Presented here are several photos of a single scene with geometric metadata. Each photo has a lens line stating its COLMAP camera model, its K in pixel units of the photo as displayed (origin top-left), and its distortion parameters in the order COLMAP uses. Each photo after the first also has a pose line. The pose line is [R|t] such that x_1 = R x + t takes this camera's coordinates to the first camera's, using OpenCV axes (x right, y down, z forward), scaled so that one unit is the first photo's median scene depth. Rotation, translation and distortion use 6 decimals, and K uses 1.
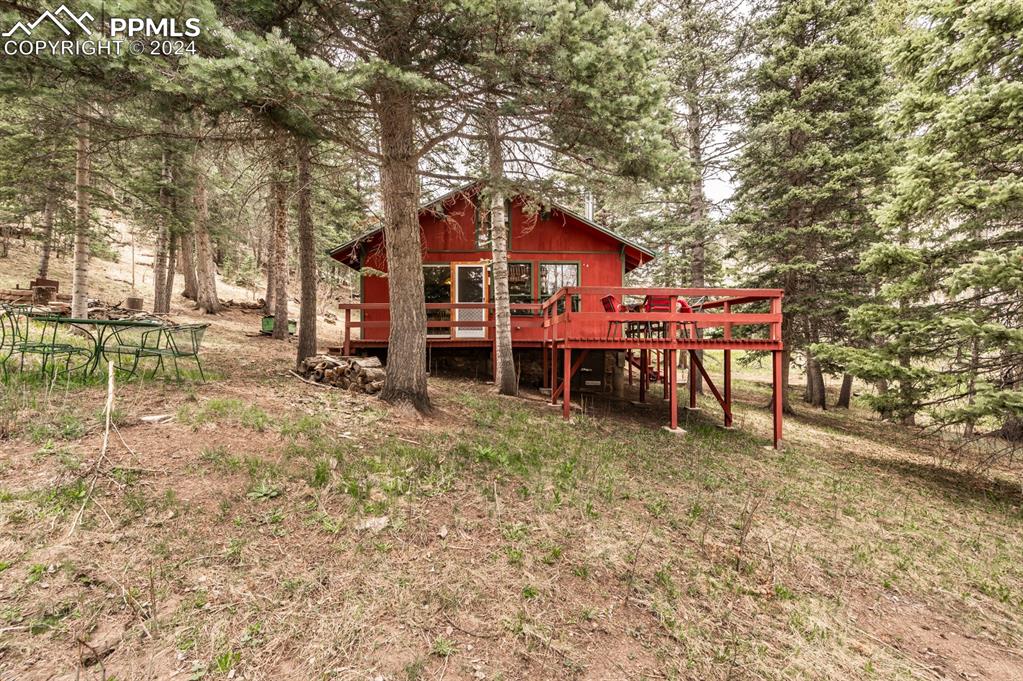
lens RADIAL K [[406.1, 0, 511.1], [0, 406.1, 338.3], [0, 0, 1]] dist [-0.000688, -0.000386]
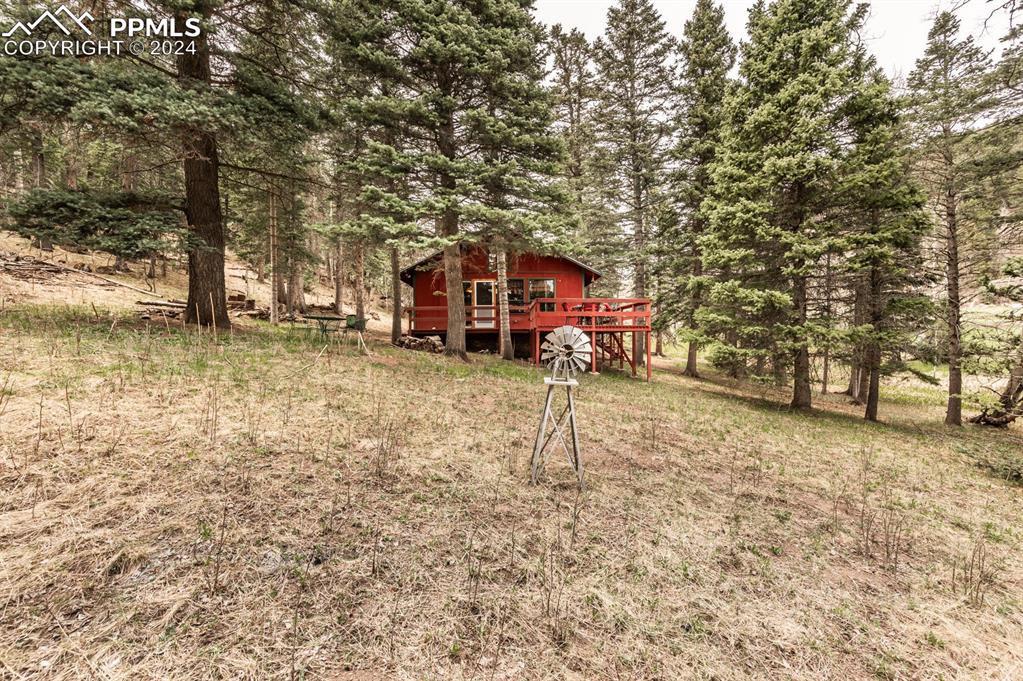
lens RADIAL K [[406.1, 0, 512.6], [0, 406.1, 339.9], [0, 0, 1]] dist [-0.000688, -0.000386]
pose [[0.999794, -0.006227, -0.019295, 0.042238], [0.006450, 0.999912, 0.011556, 0.031737], [0.019221, -0.011678, 0.999747, -0.646984]]
